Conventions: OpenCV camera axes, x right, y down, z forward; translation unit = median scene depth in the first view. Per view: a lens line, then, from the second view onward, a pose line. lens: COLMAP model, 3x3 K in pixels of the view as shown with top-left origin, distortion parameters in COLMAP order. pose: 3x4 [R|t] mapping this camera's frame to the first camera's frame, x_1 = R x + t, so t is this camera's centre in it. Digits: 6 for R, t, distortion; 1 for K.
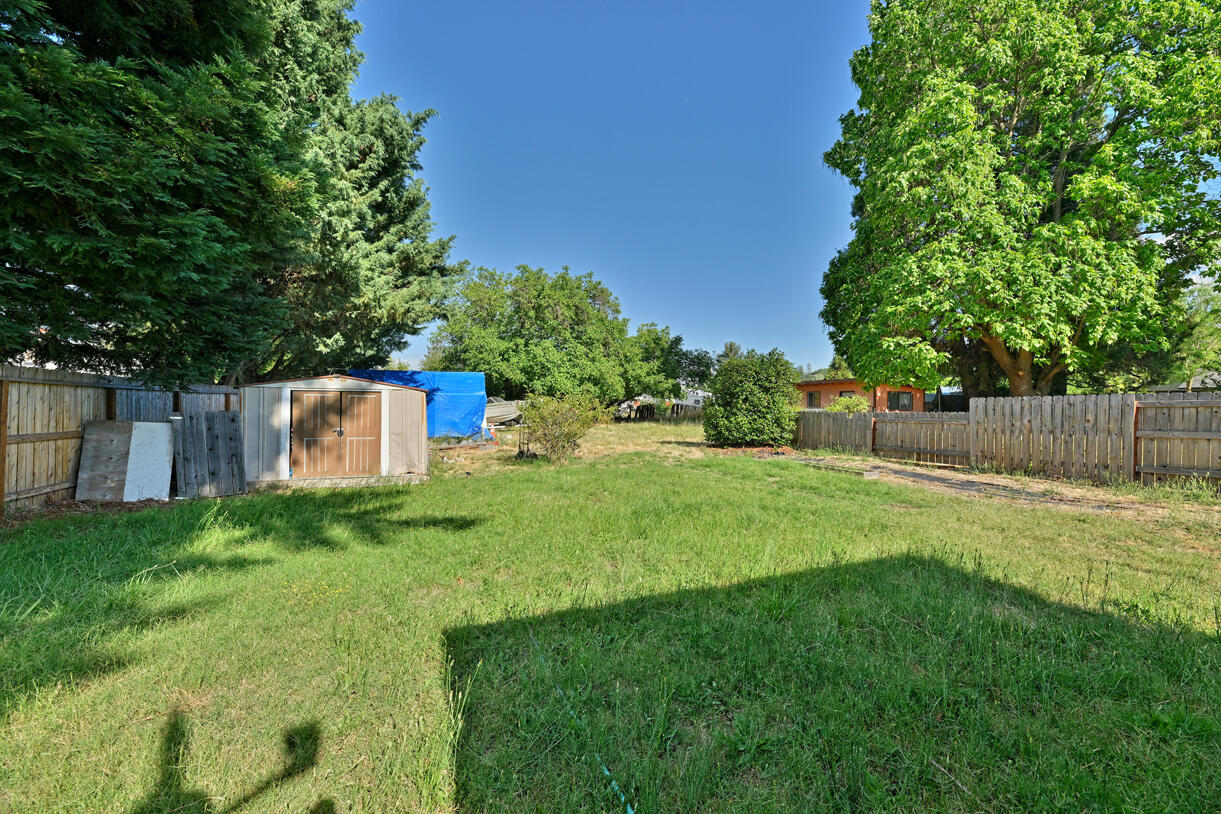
lens RADIAL K [[520.7, 0, 610.5], [0, 520.7, 407.0], [0, 0, 1]] dist [-0.001618, -0.000335]
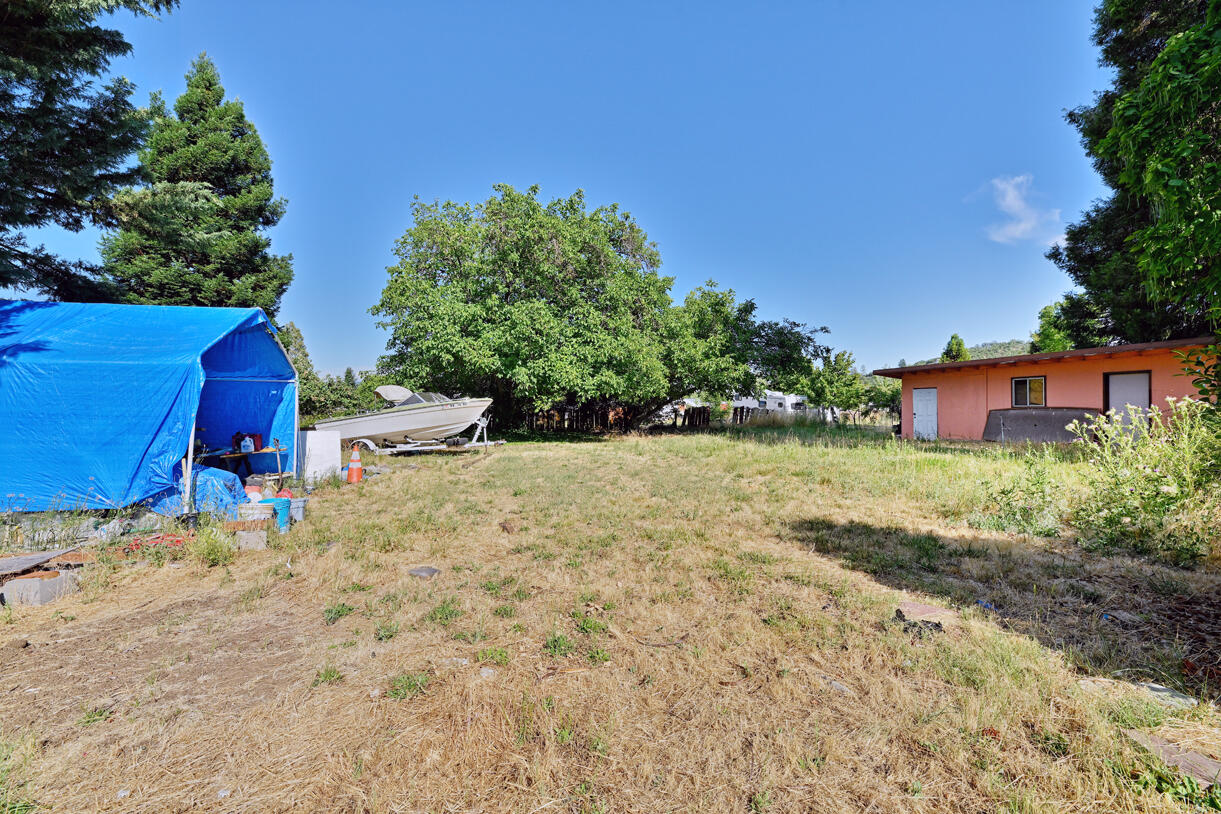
lens RADIAL K [[520.7, 0, 610.5], [0, 520.7, 407.0], [0, 0, 1]] dist [-0.001618, -0.000335]
pose [[0.996753, -0.009699, -0.079932, 0.008212], [0.008710, 0.999881, -0.012712, 0.003775], [0.080046, 0.011974, 0.996719, 0.379168]]
